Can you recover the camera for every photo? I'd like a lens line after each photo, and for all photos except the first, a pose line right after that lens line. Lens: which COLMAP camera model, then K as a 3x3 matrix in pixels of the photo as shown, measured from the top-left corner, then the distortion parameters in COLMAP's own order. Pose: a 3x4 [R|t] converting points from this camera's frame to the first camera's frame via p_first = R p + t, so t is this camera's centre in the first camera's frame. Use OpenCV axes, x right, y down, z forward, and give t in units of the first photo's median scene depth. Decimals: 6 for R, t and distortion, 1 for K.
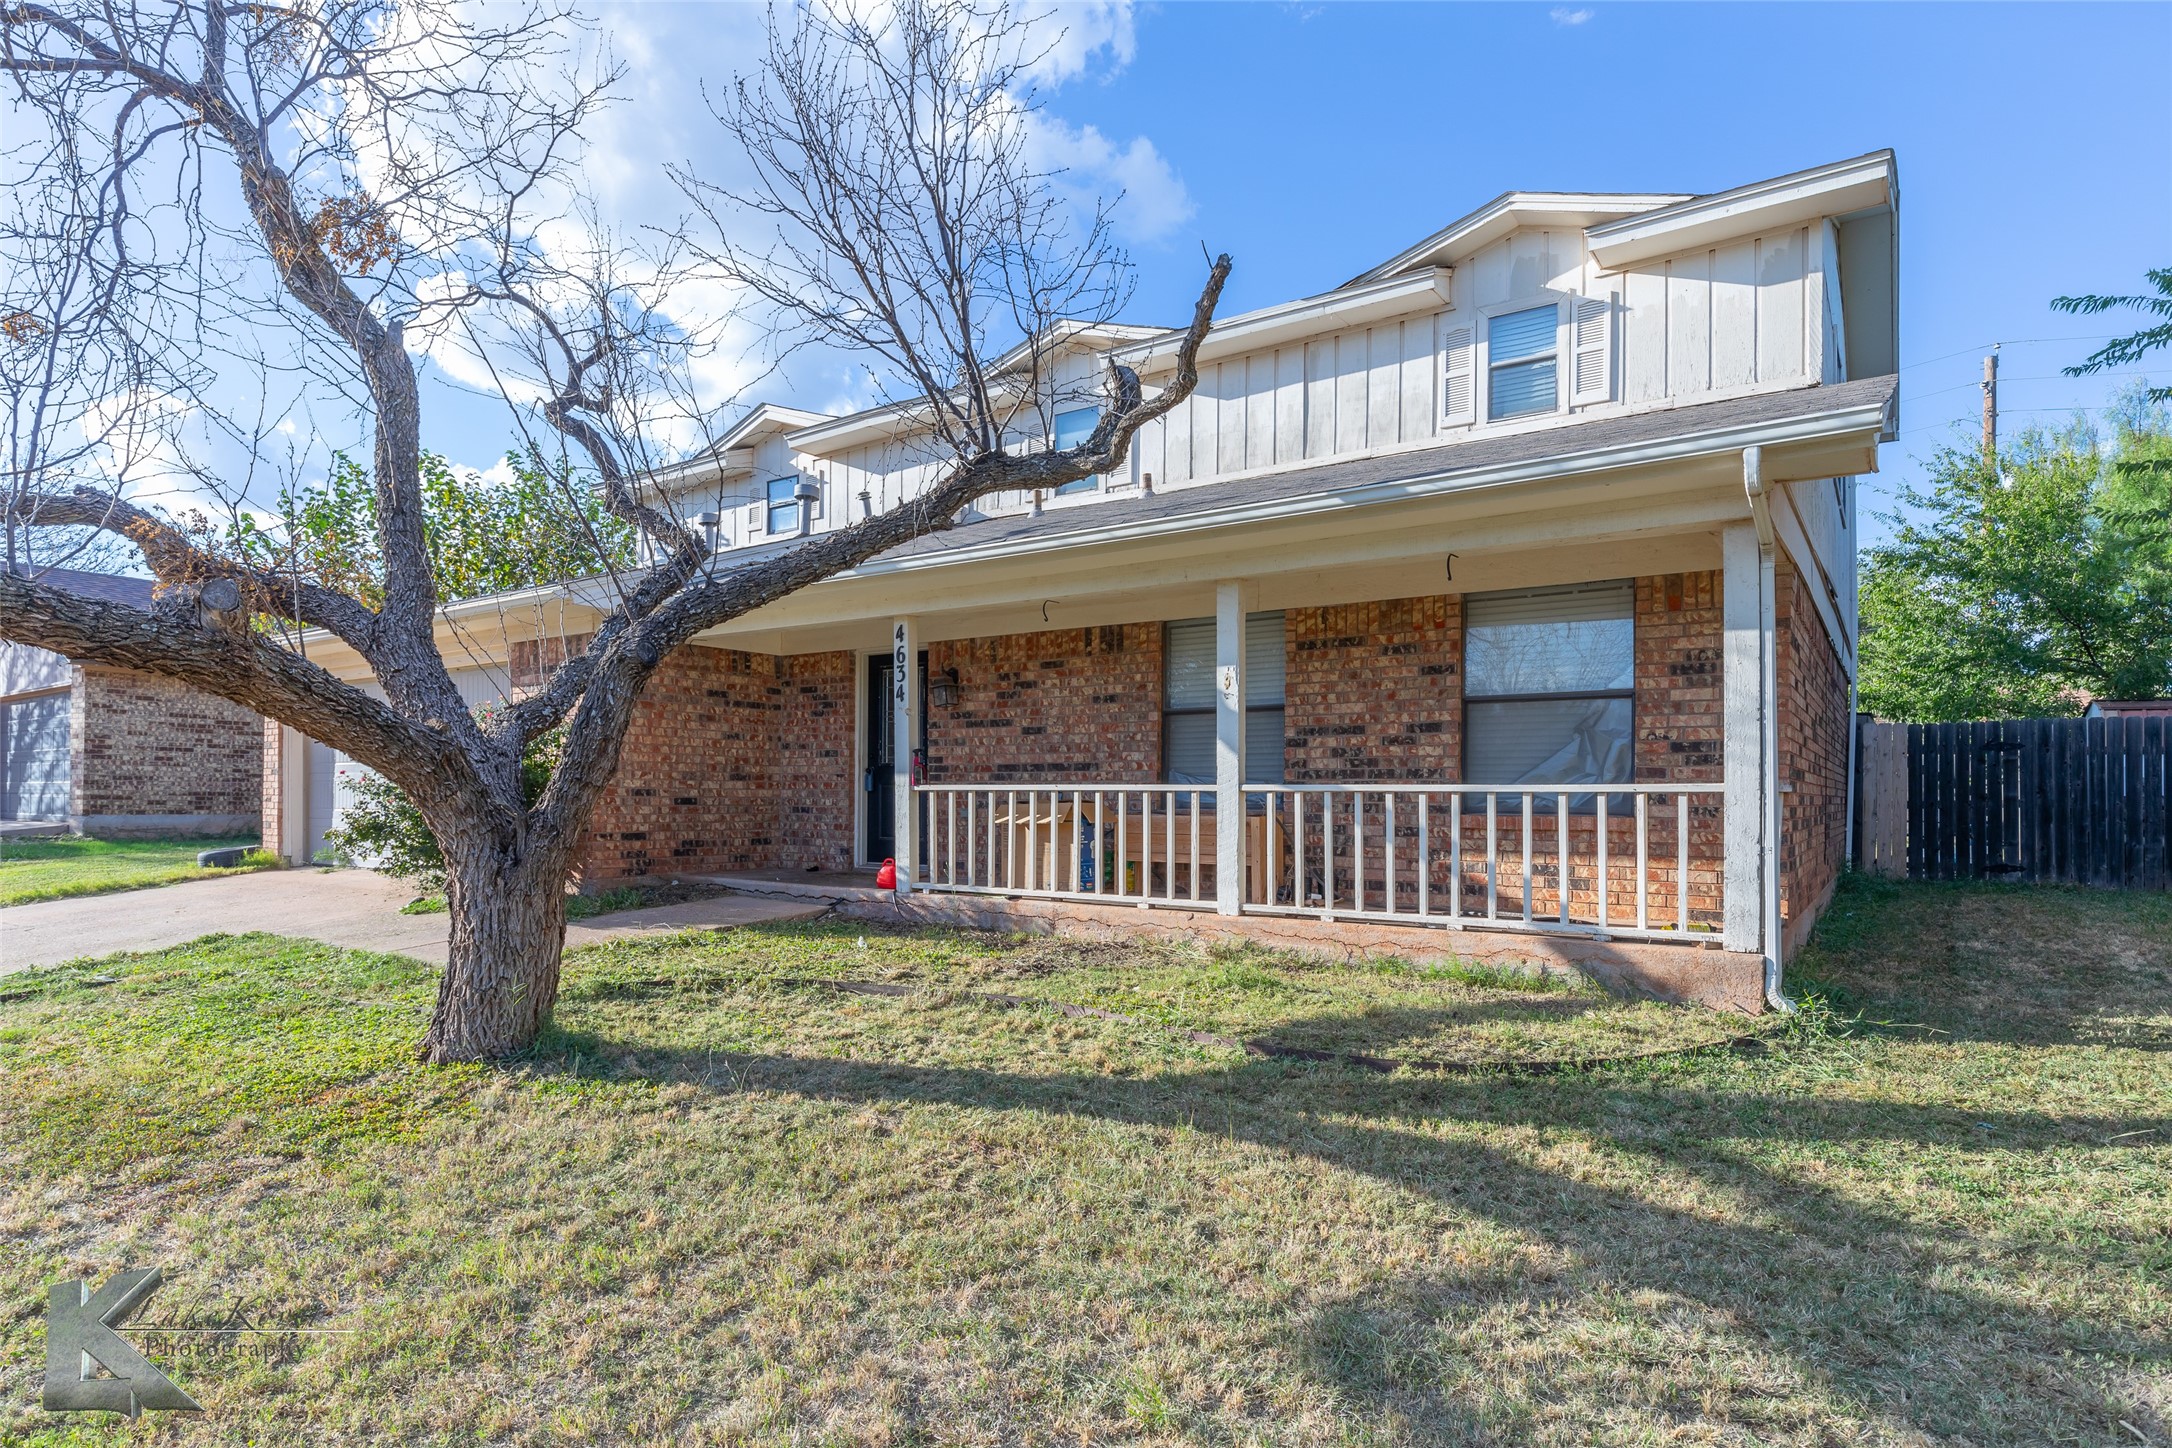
lens RADIAL K [[1201.0, 0, 1087.0], [0, 1201.0, 719.3], [0, 0, 1]] dist [-0.013954, 0.000489]
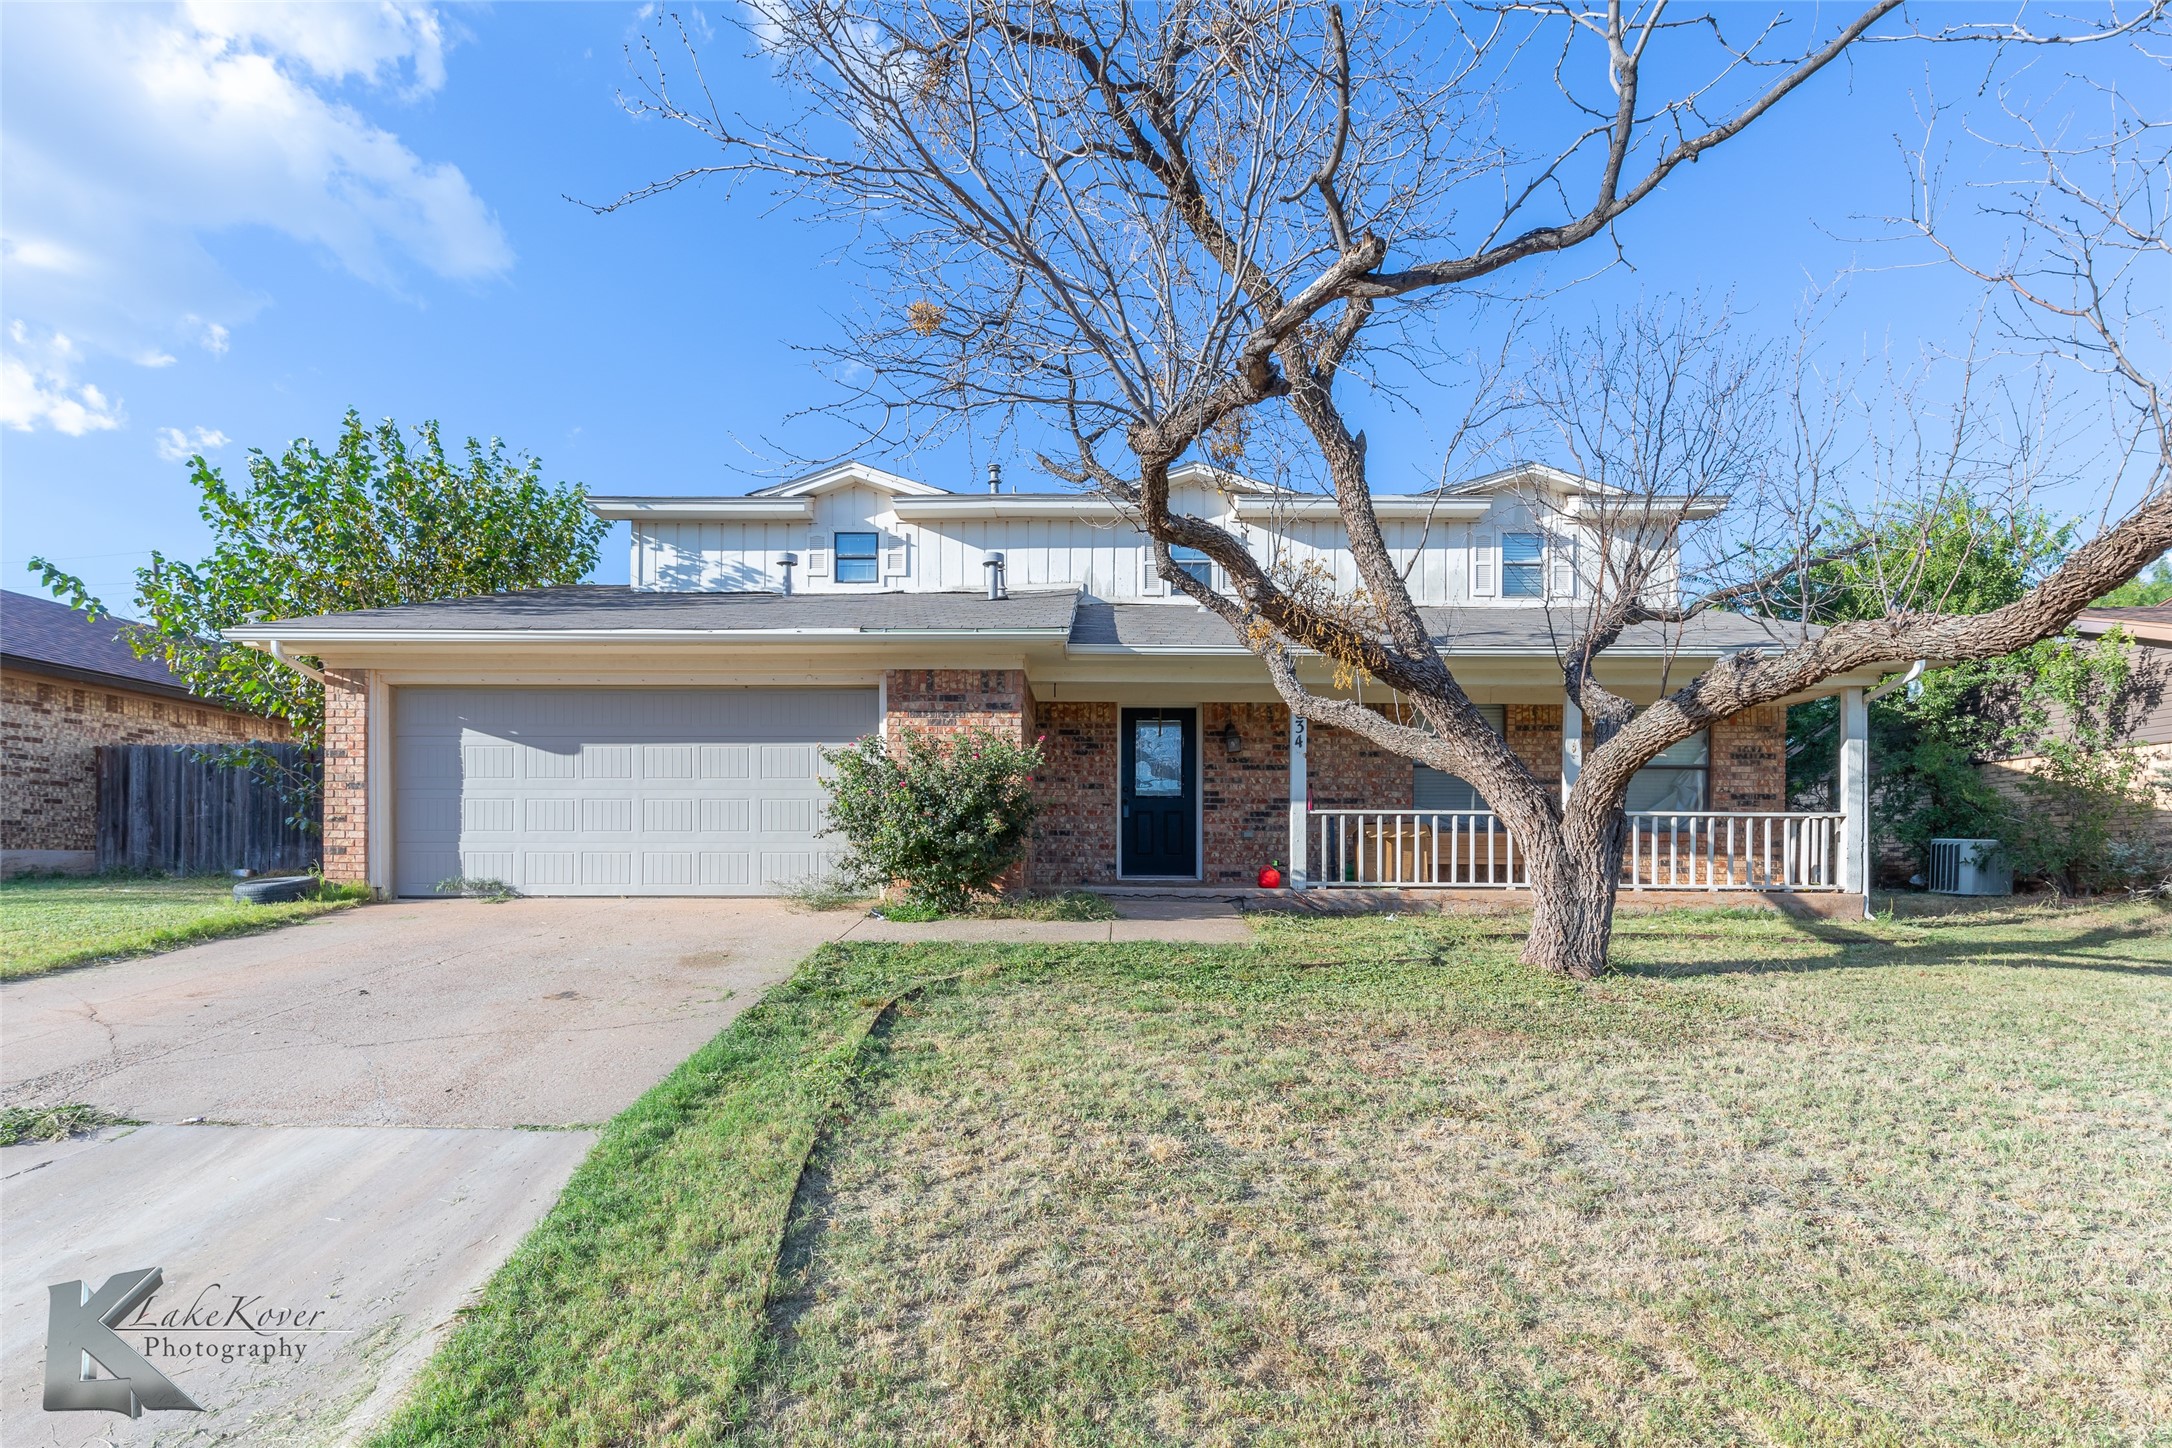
lens RADIAL K [[1027.7, 0, 1142.1], [0, 1027.7, 767.8], [0, 0, 1]] dist [0.004710, 0.000130]
pose [[0.816306, 0.047046, 0.575700, -0.977254], [-0.037690, 0.998892, -0.028186, 0.047398], [-0.576388, 0.001311, 0.817175, 0.160818]]
